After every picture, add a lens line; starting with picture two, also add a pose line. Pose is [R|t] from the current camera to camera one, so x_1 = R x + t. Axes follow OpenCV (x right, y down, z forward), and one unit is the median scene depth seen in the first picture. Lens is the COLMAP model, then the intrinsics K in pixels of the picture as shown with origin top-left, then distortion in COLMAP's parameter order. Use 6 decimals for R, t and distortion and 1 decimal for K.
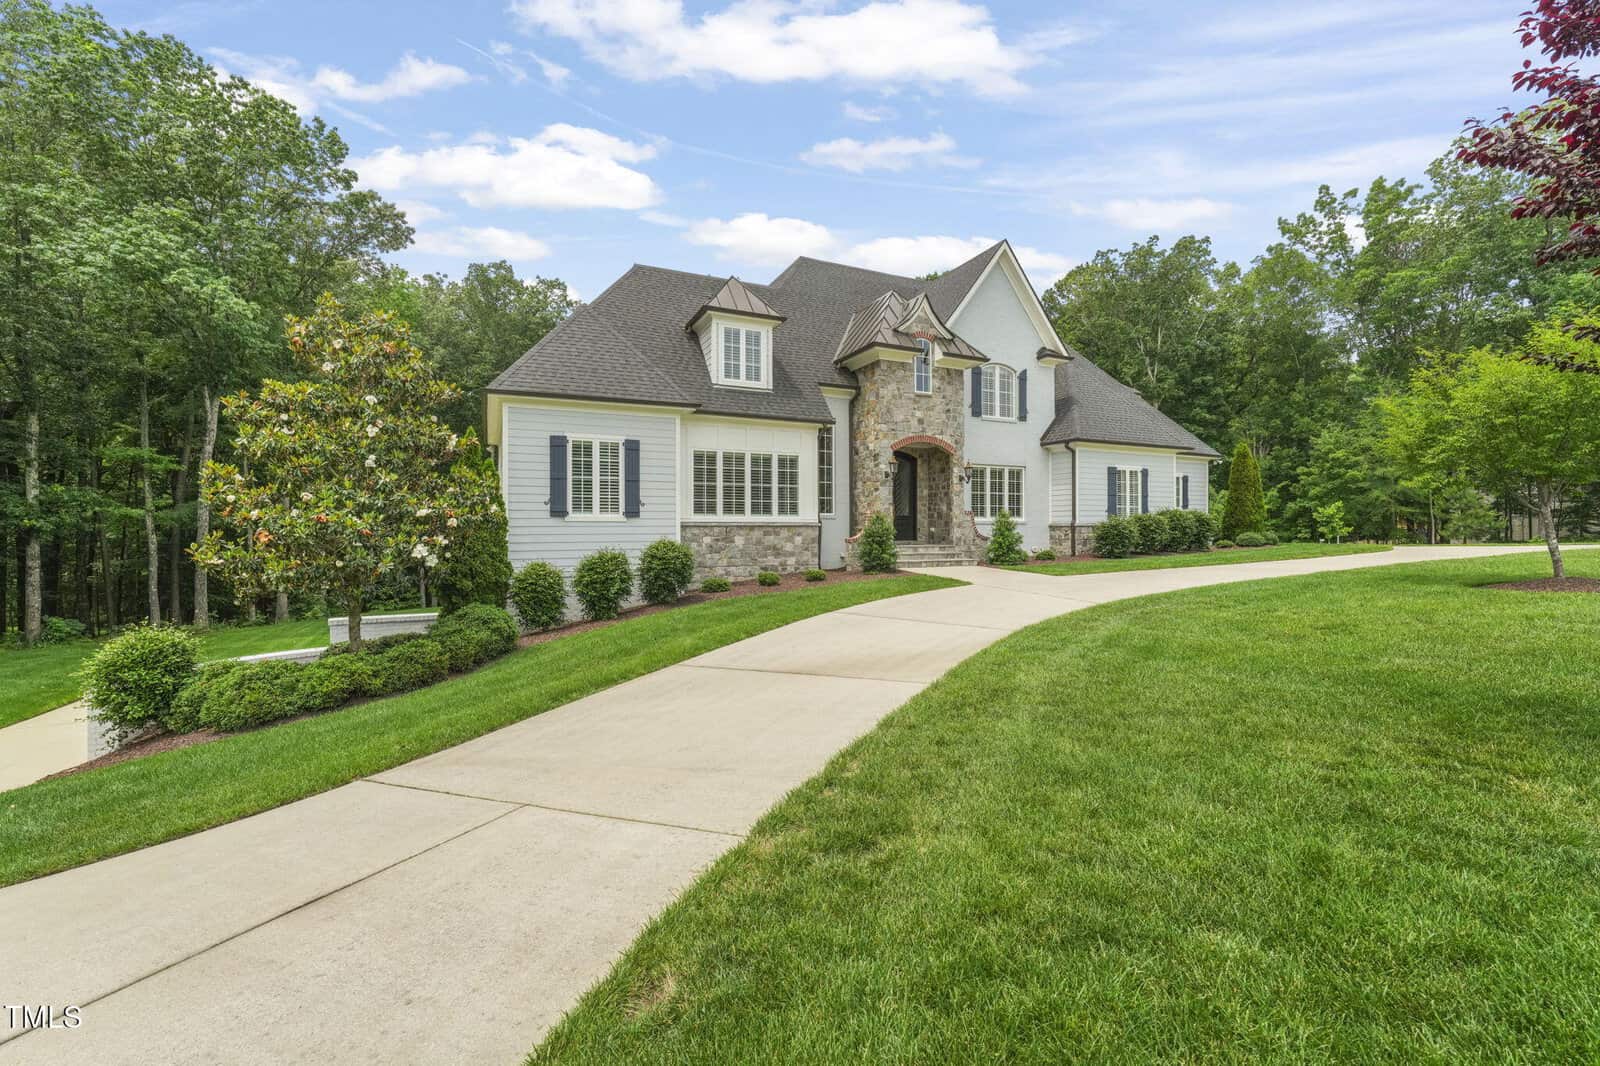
lens RADIAL K [[657.4, 0, 794.8], [0, 657.4, 533.5], [0, 0, 1]] dist [-0.005799, 0.001666]
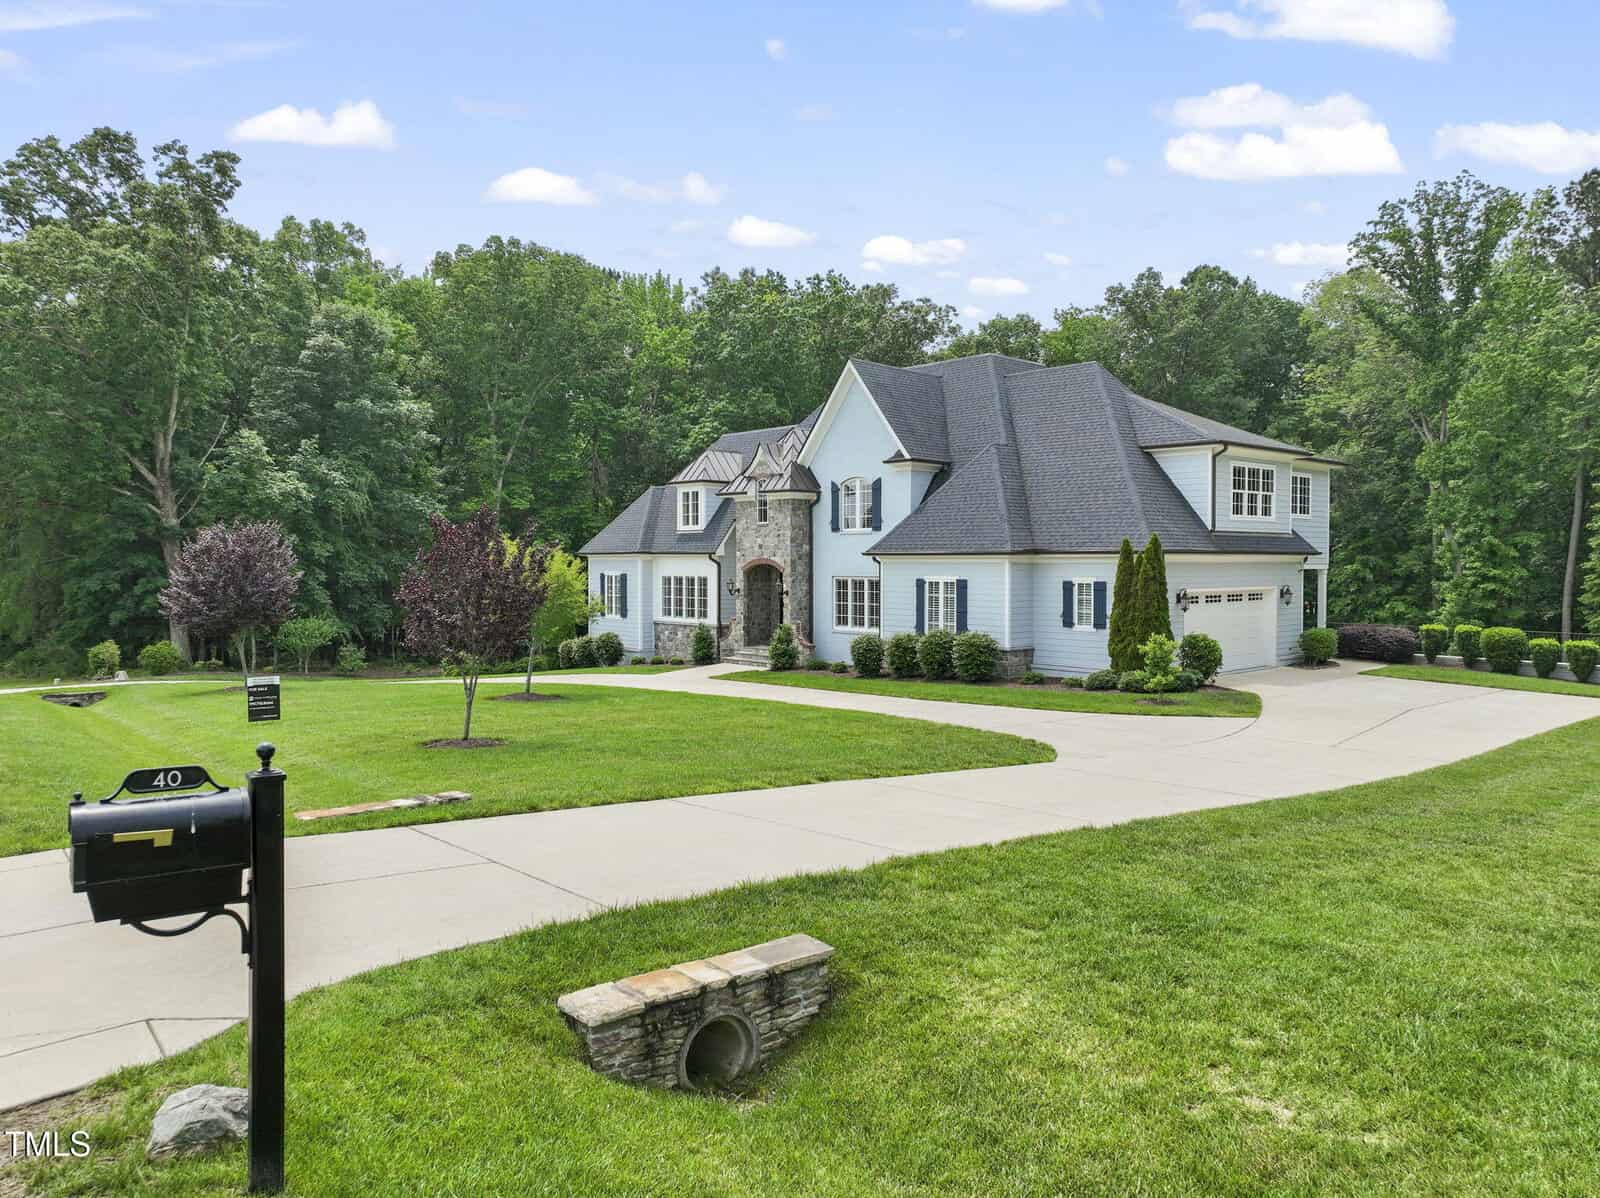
lens RADIAL K [[1134.6, 0, 791.9], [0, 1134.6, 583.7], [0, 0, 1]] dist [0.017420, -0.012299]
pose [[0.294920, 0.023418, -0.955235, 2.384511], [-0.004372, 0.999722, 0.023159, -0.160862], [0.955512, -0.002653, 0.294940, 0.460030]]
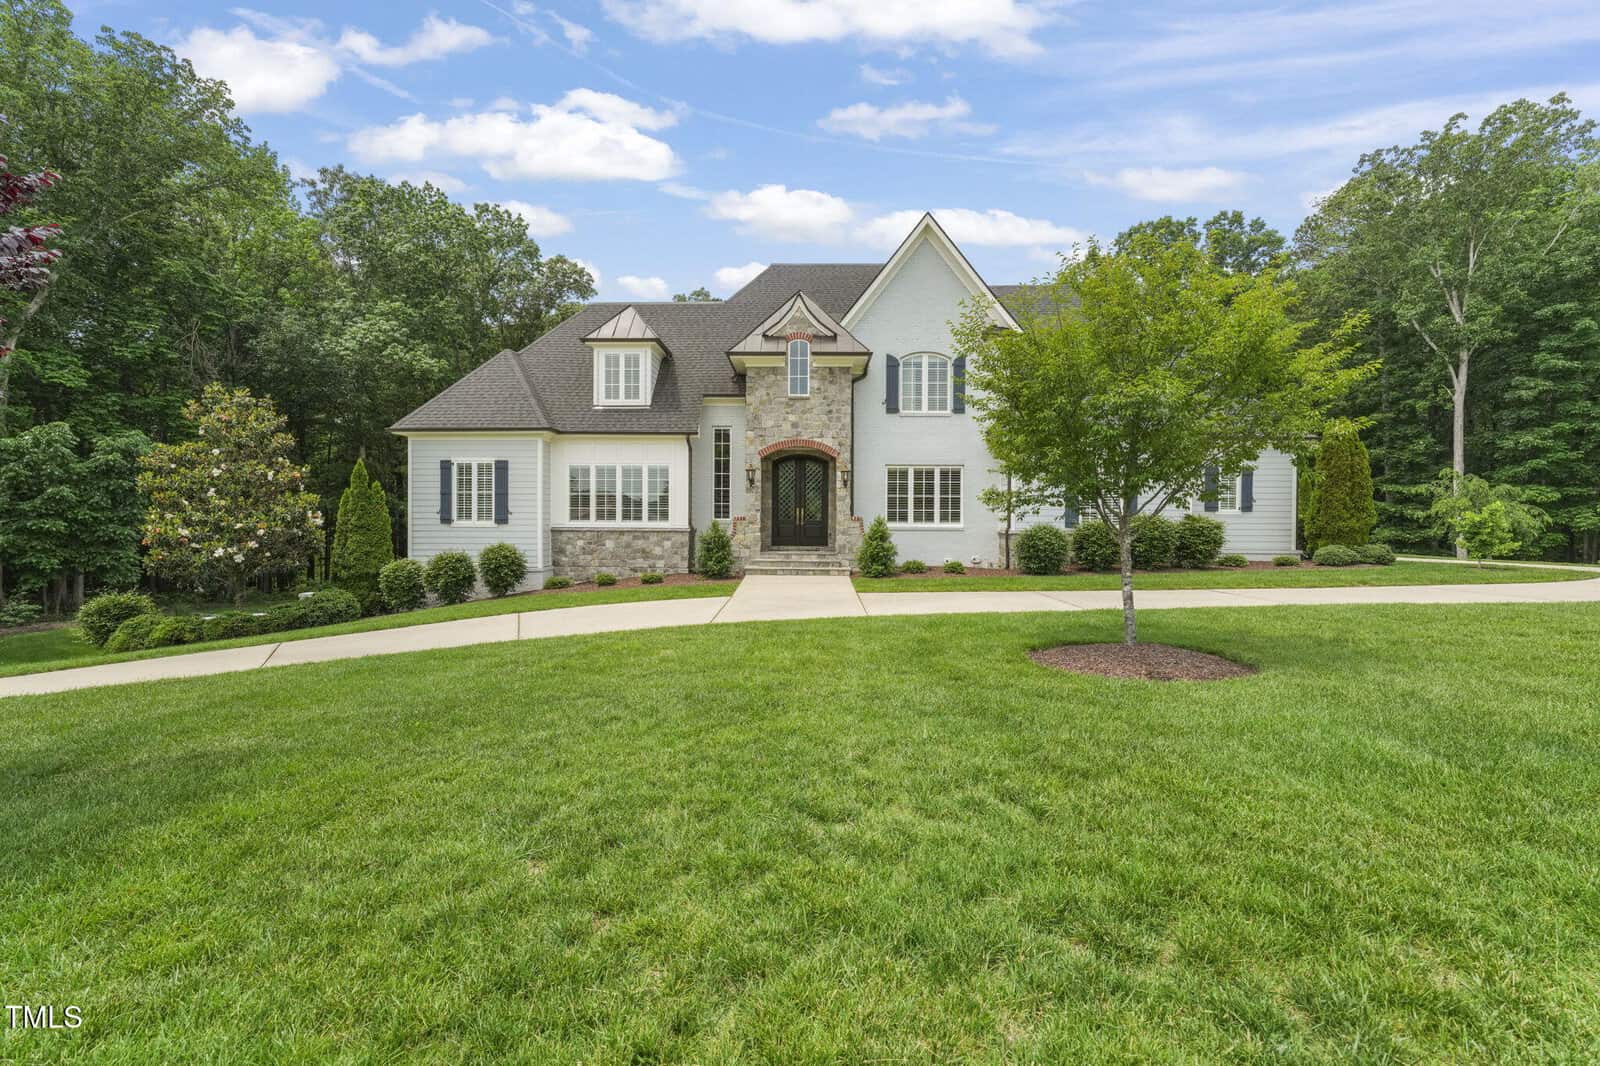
lens RADIAL K [[657.4, 0, 794.6], [0, 657.4, 523.5], [0, 0, 1]] dist [-0.005799, 0.001666]
pose [[0.891992, 0.011131, -0.451914, 0.676797], [-0.009883, 0.999938, 0.005122, -0.031683], [0.451943, -0.000102, 0.892047, 0.137102]]
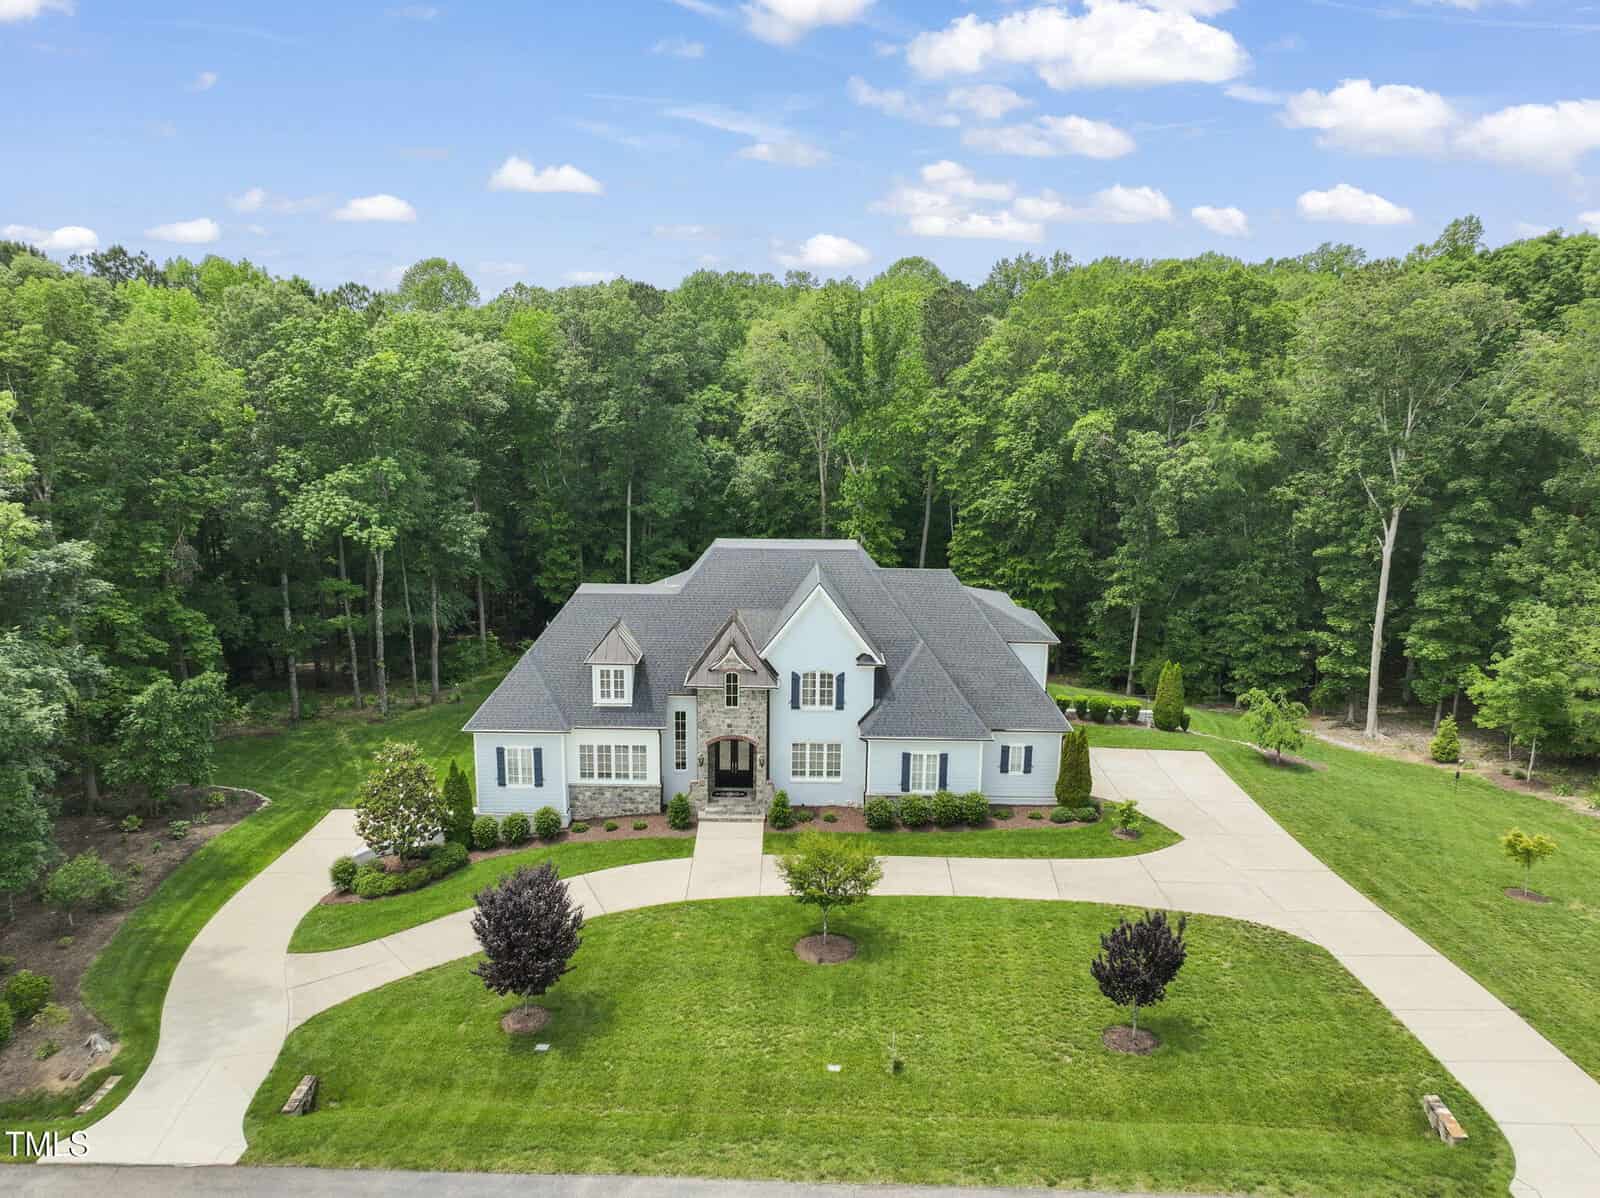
lens RADIAL K [[1191.5, 0, 789.5], [0, 1191.5, 604.7], [0, 0, 1]] dist [0.013986, -0.000063]
pose [[0.903003, 0.108784, -0.415634, 1.508807], [-0.015433, 0.975002, 0.221658, -1.114049], [0.429357, -0.193744, 0.882109, -1.369606]]
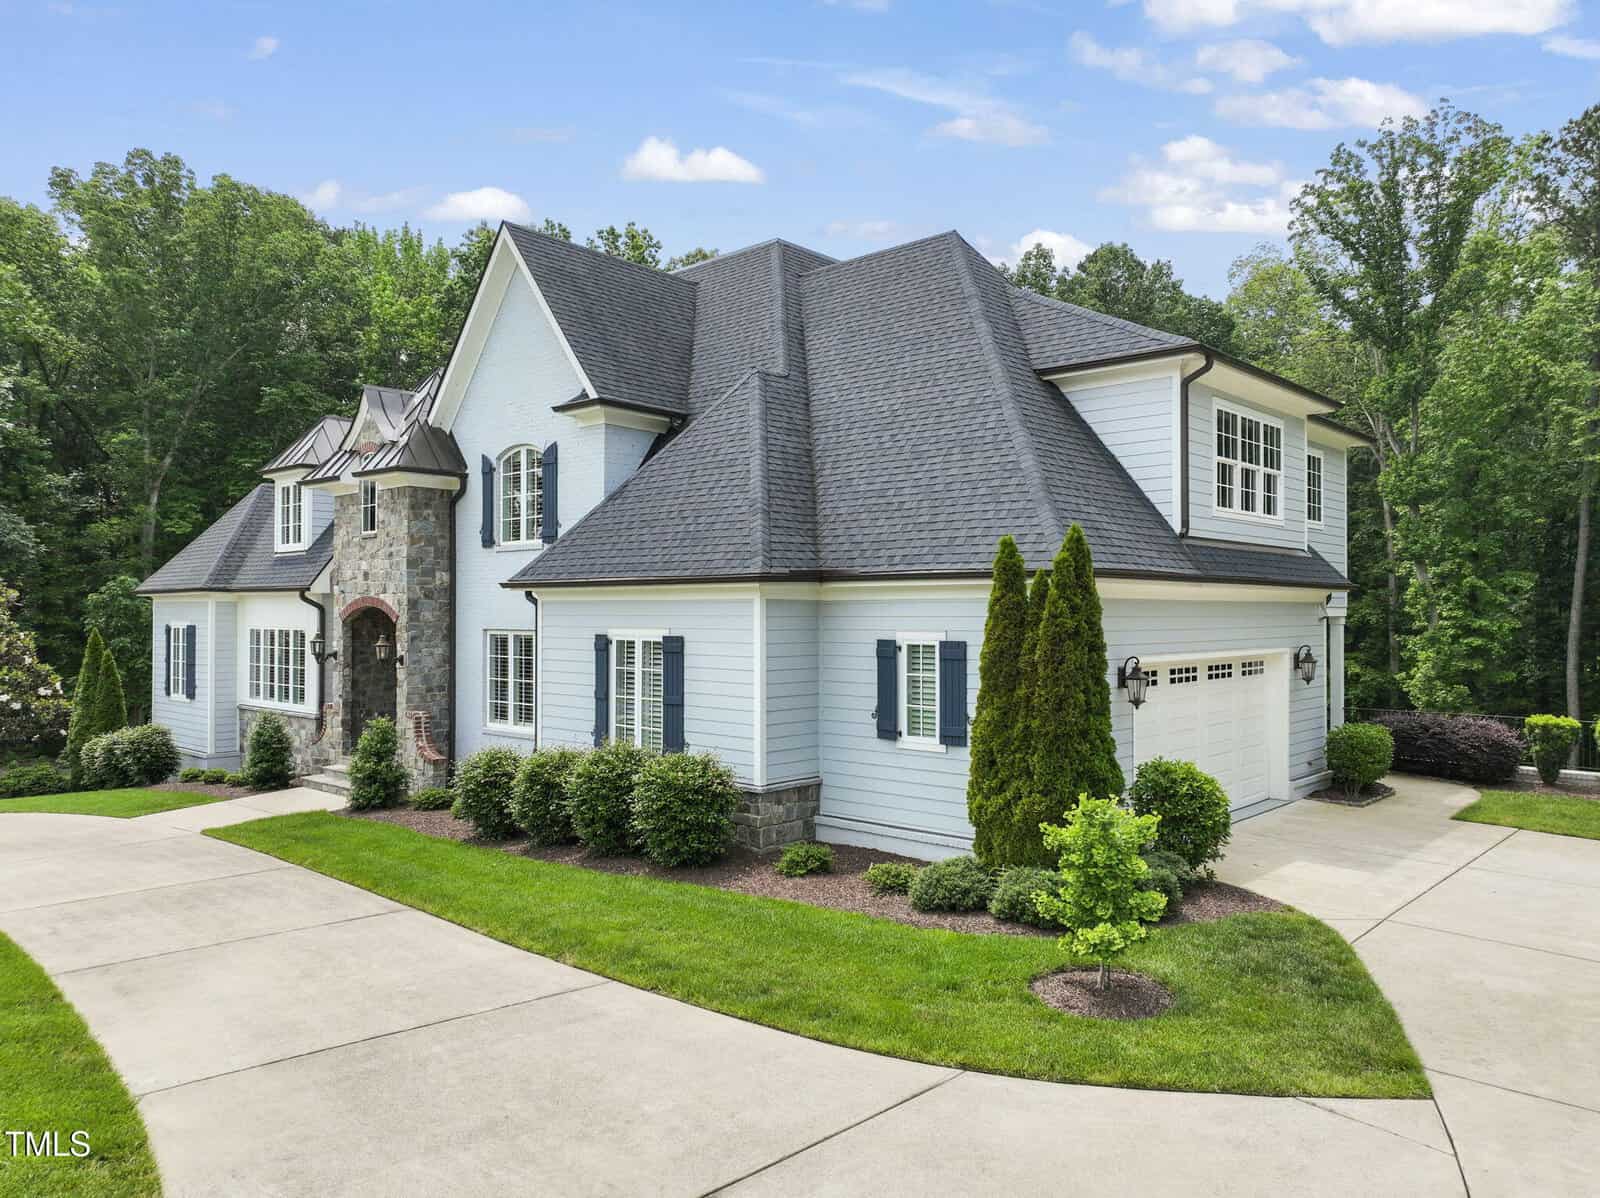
lens RADIAL K [[1134.6, 0, 794.3], [0, 1134.6, 600.1], [0, 0, 1]] dist [0.017420, -0.012299]
pose [[0.382046, -0.006222, -0.924122, 1.540292], [-0.004946, 0.999949, -0.008777, -0.146760], [0.924130, 0.007924, 0.381996, 1.025445]]
